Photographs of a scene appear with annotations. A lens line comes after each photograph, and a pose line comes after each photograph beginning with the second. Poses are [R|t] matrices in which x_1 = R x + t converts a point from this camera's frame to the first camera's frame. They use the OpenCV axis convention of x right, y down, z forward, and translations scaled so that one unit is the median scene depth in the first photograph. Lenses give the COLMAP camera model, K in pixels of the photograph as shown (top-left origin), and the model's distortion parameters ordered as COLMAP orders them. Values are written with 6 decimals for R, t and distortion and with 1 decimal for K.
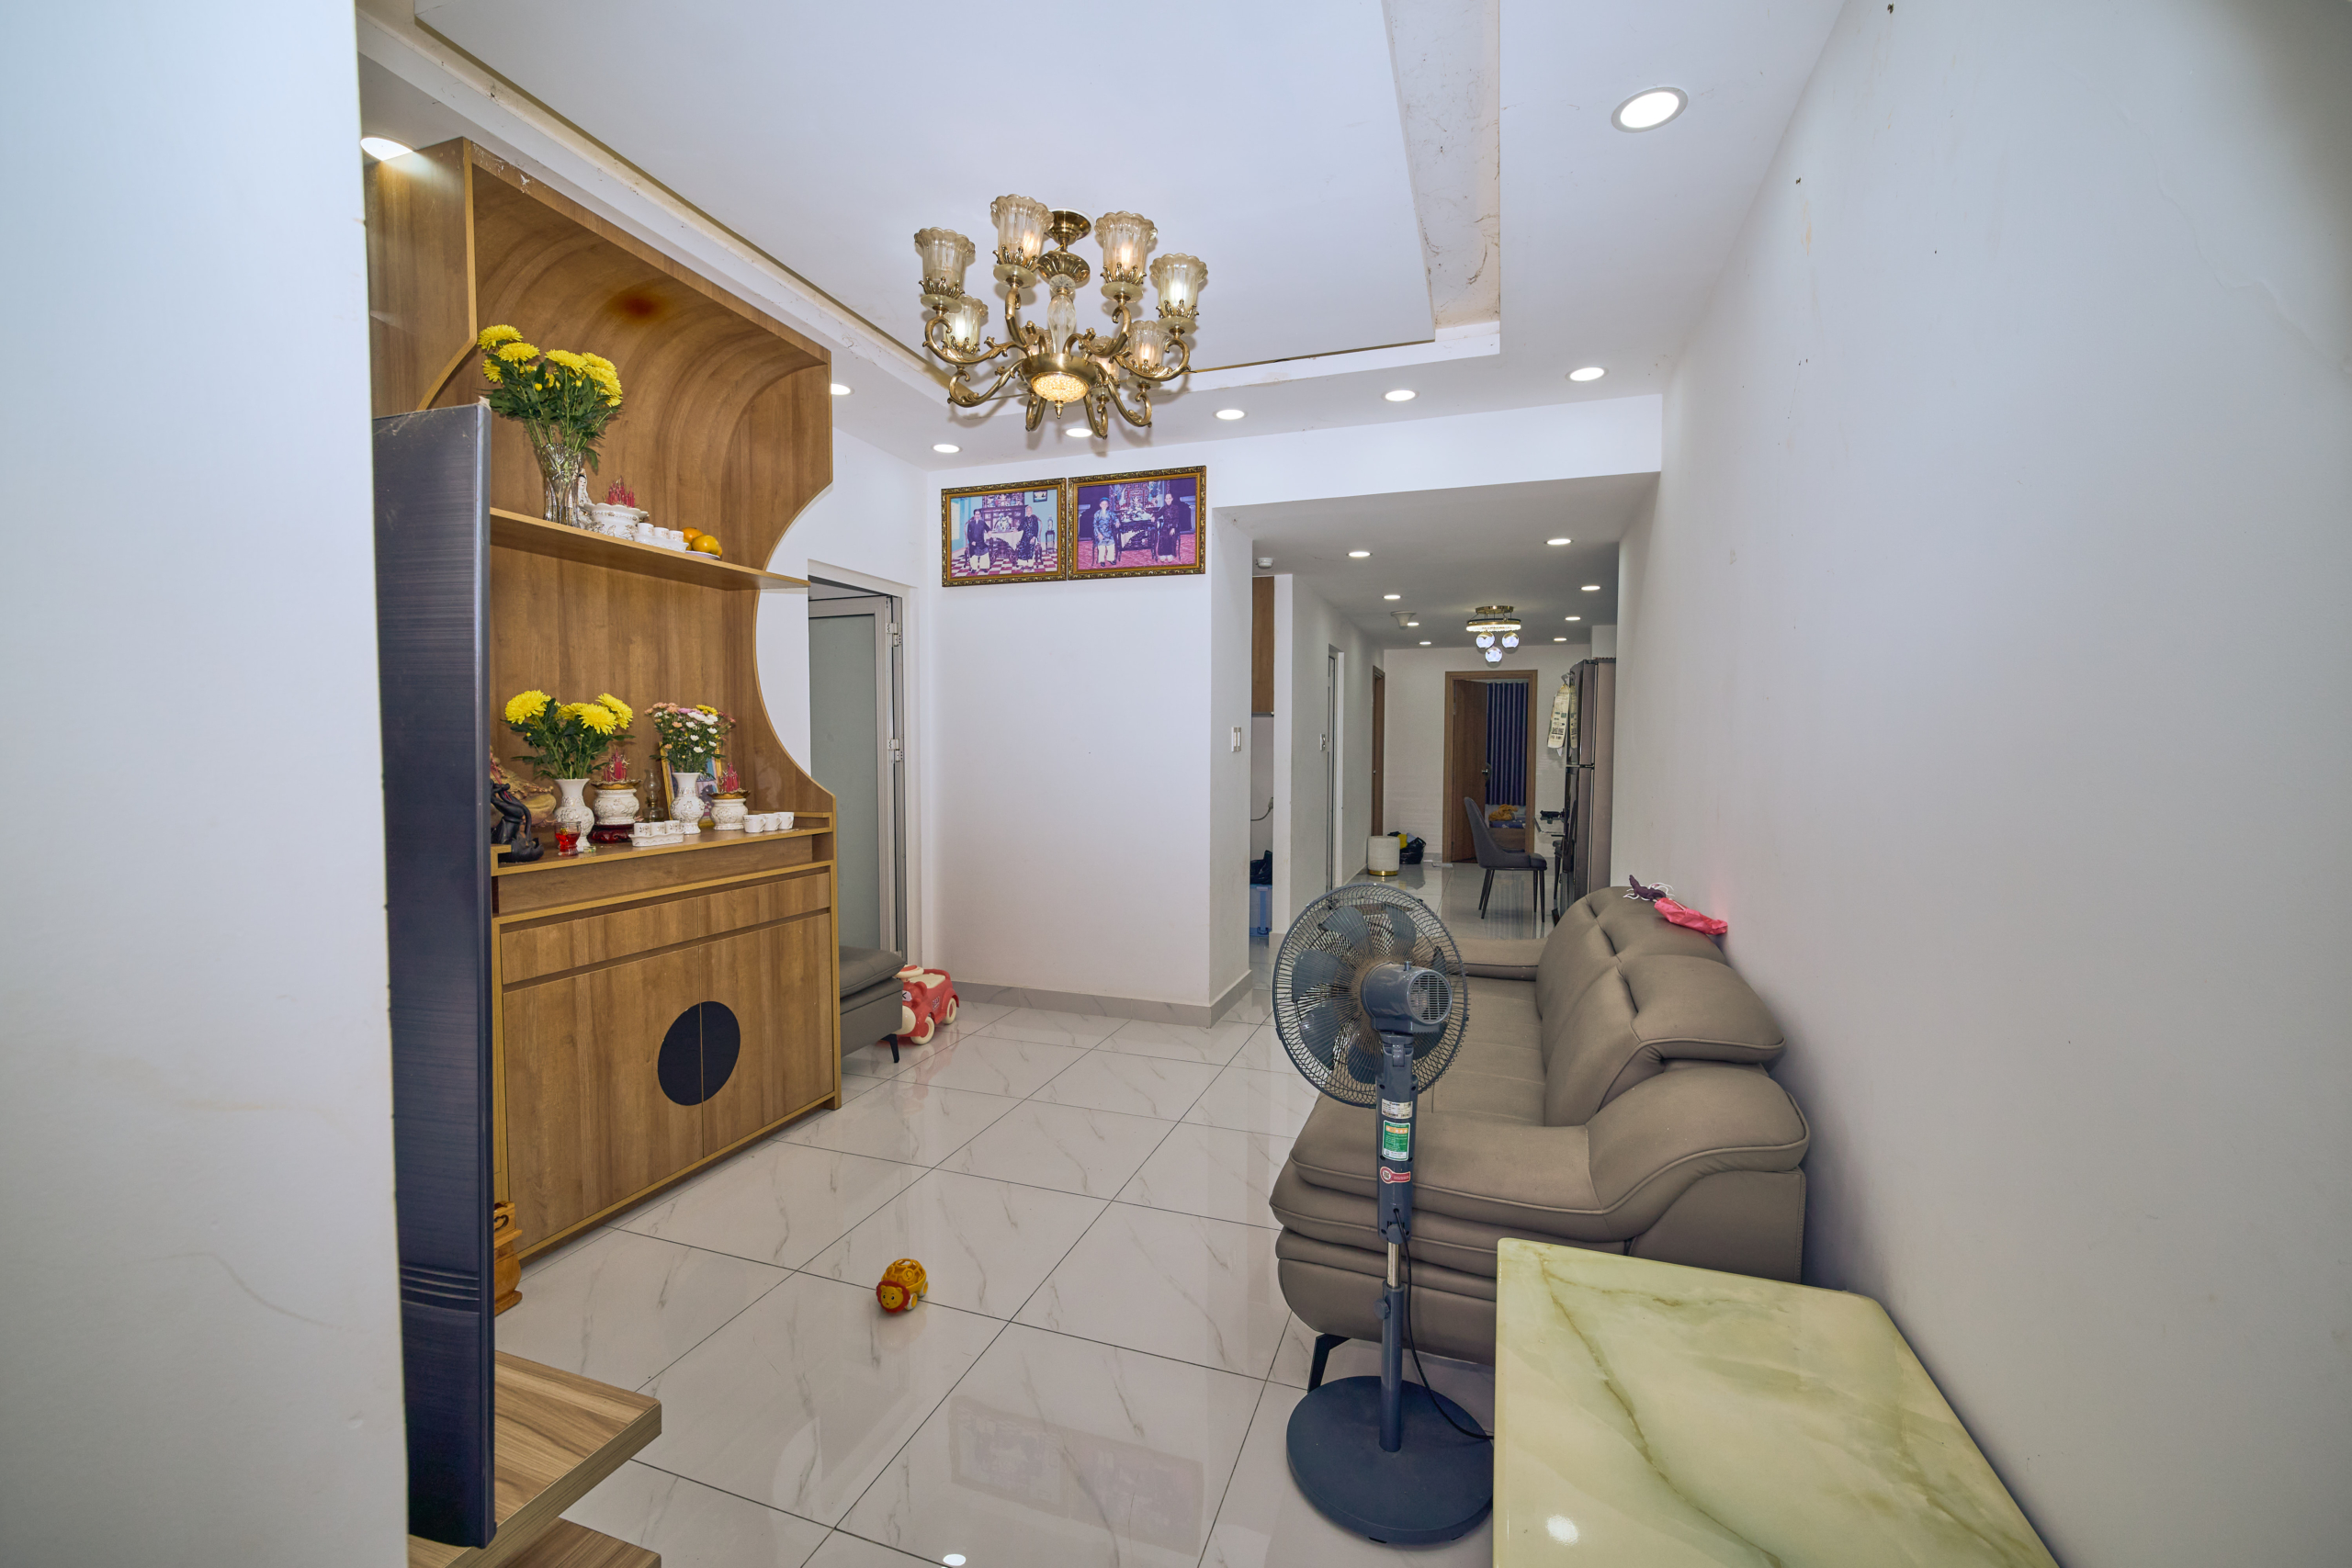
lens RADIAL K [[936.3, 0, 1176.0], [0, 936.3, 784.0], [0, 0, 1]] dist [-0.018398, 0.006369]
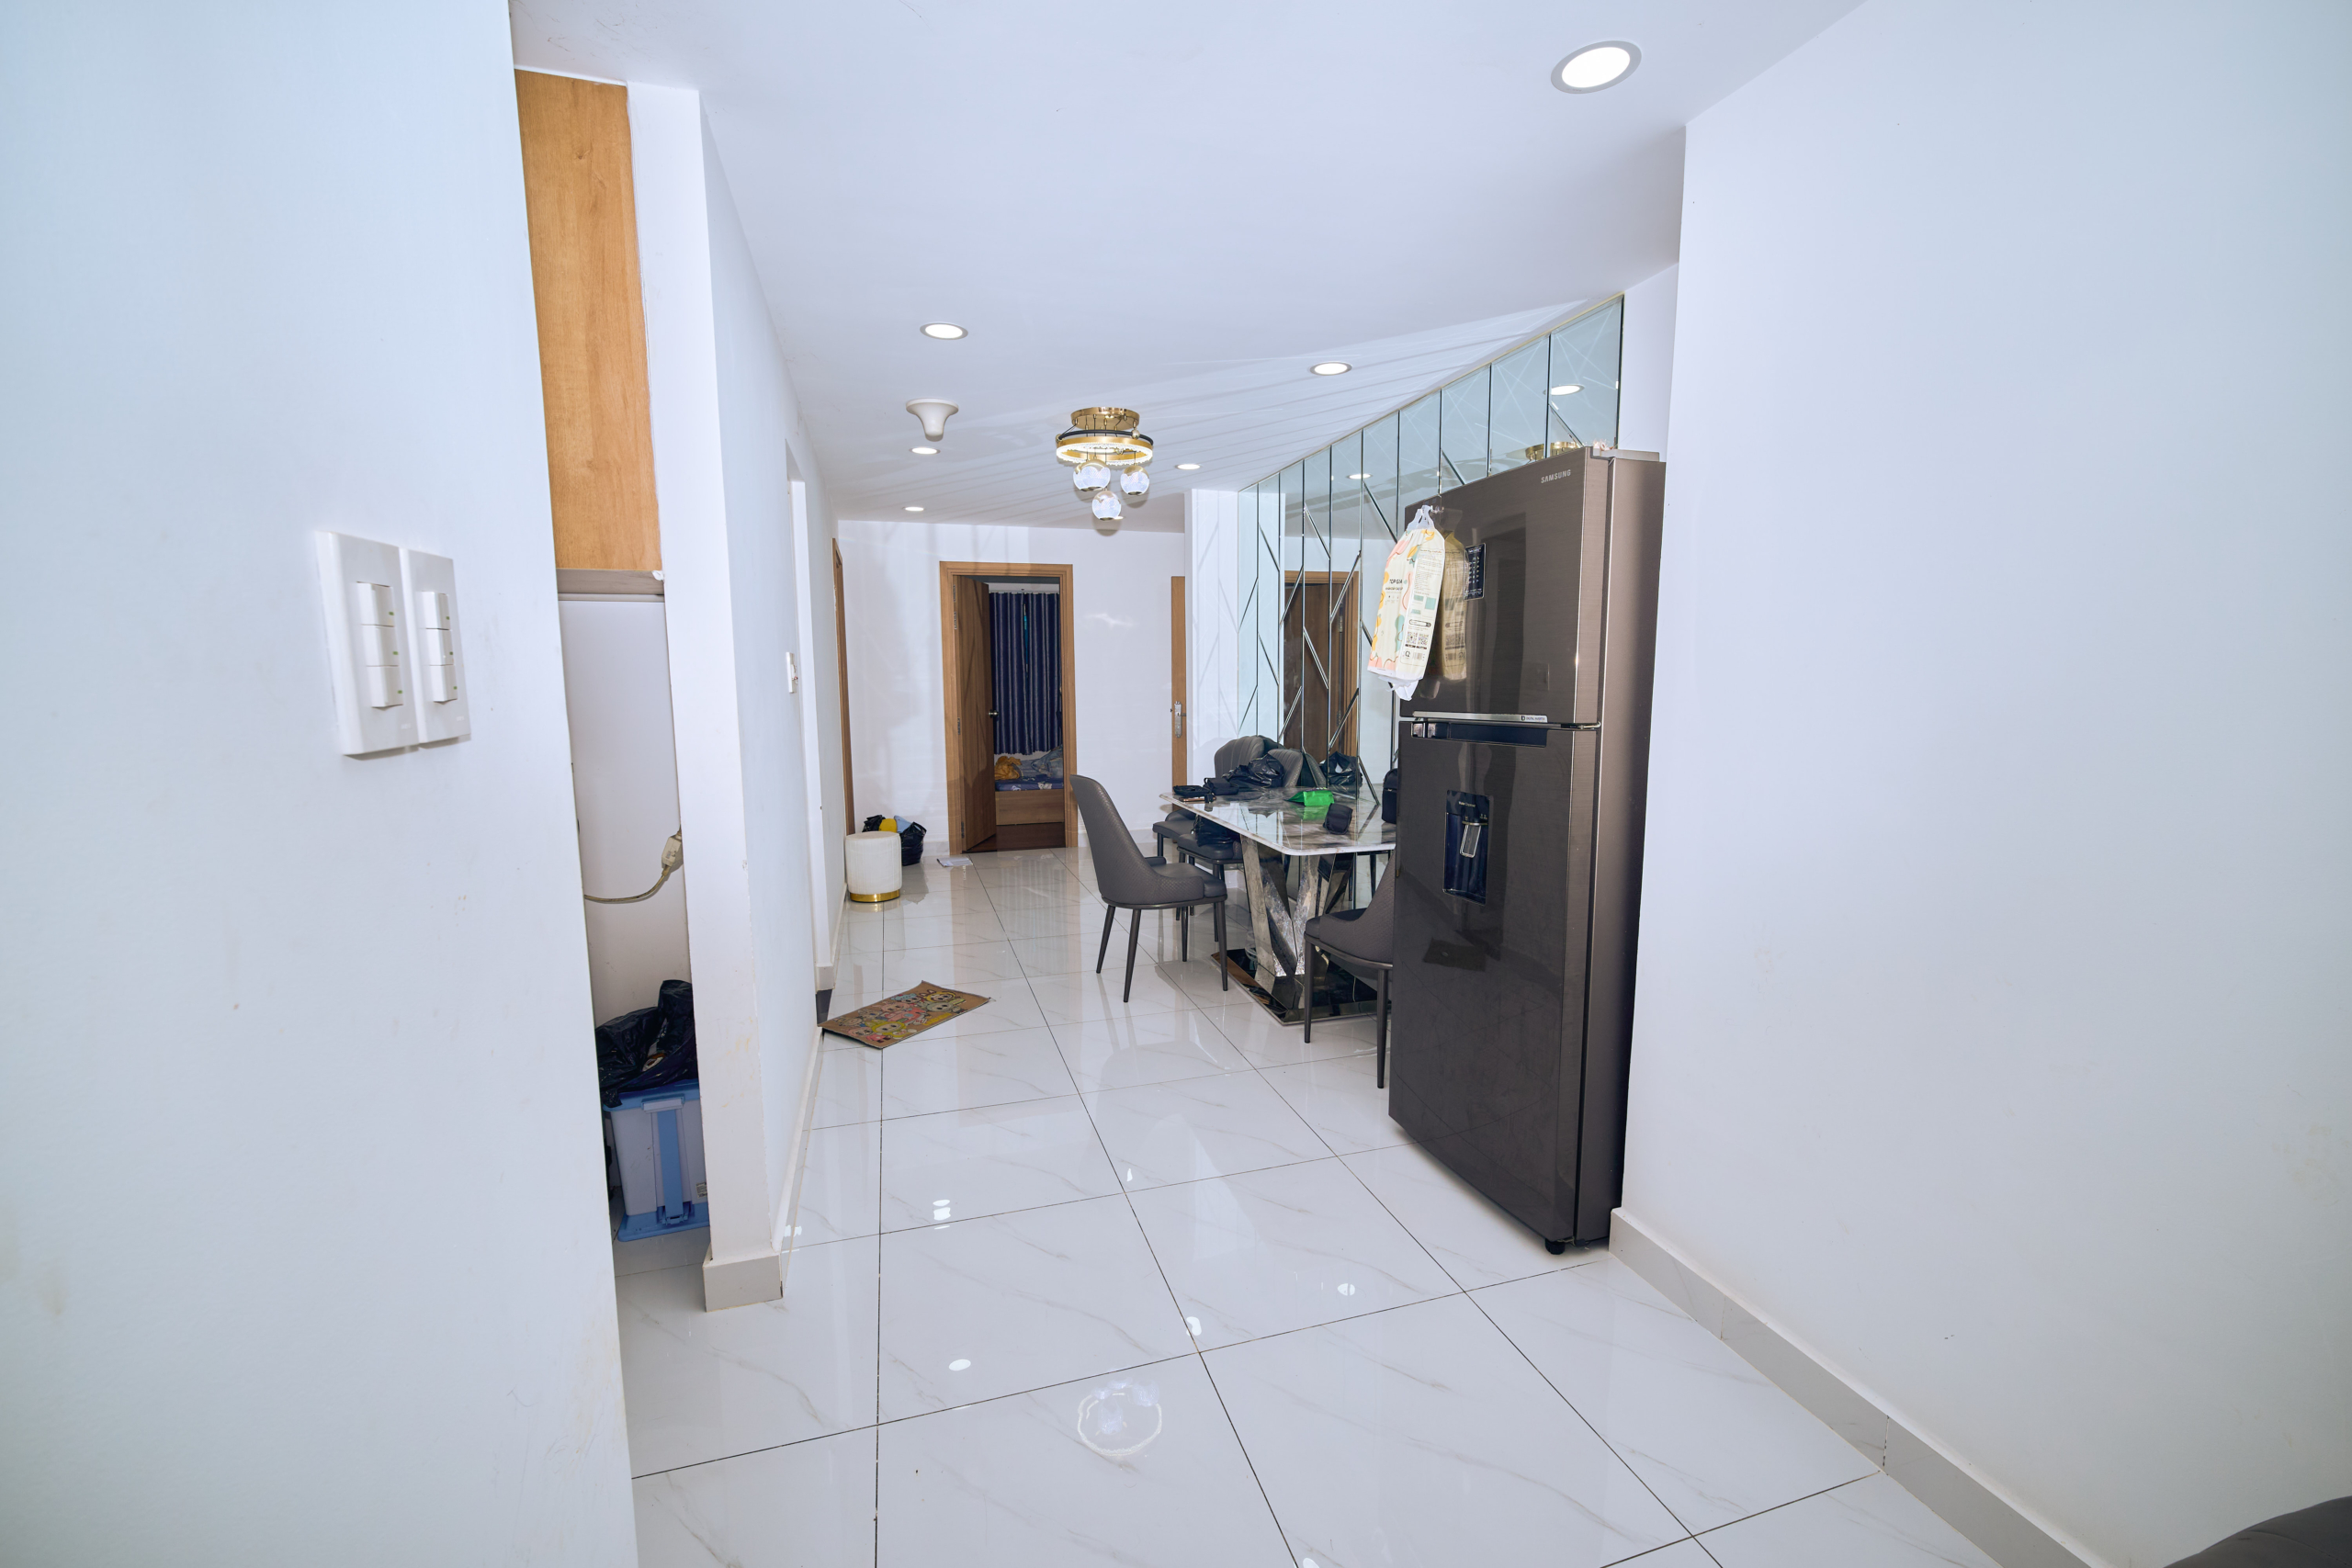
lens RADIAL K [[936.3, 0, 1176.0], [0, 936.3, 784.0], [0, 0, 1]] dist [-0.018398, 0.006369]
pose [[0.808446, -0.080579, 0.583028, 0.047114], [0.038832, 0.995728, 0.083771, -0.022117], [-0.587287, -0.045085, 0.808122, 0.534490]]
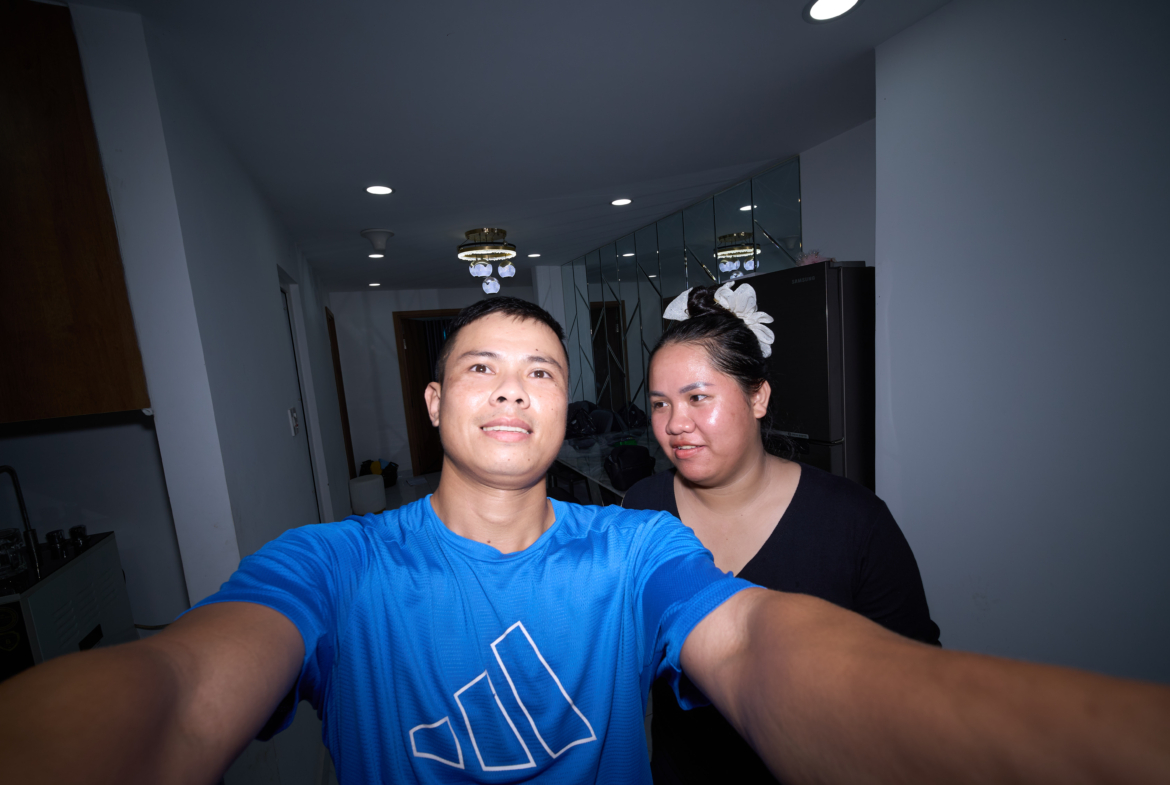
lens RADIAL K [[465.8, 0, 585.0], [0, 465.8, 392.5], [0, 0, 1]] dist [-0.018398, 0.006369]
pose [[0.720103, -0.146169, 0.678296, 0.087428], [0.117168, 0.989137, 0.088764, -0.065996], [-0.683903, 0.015555, 0.729407, 0.612917]]
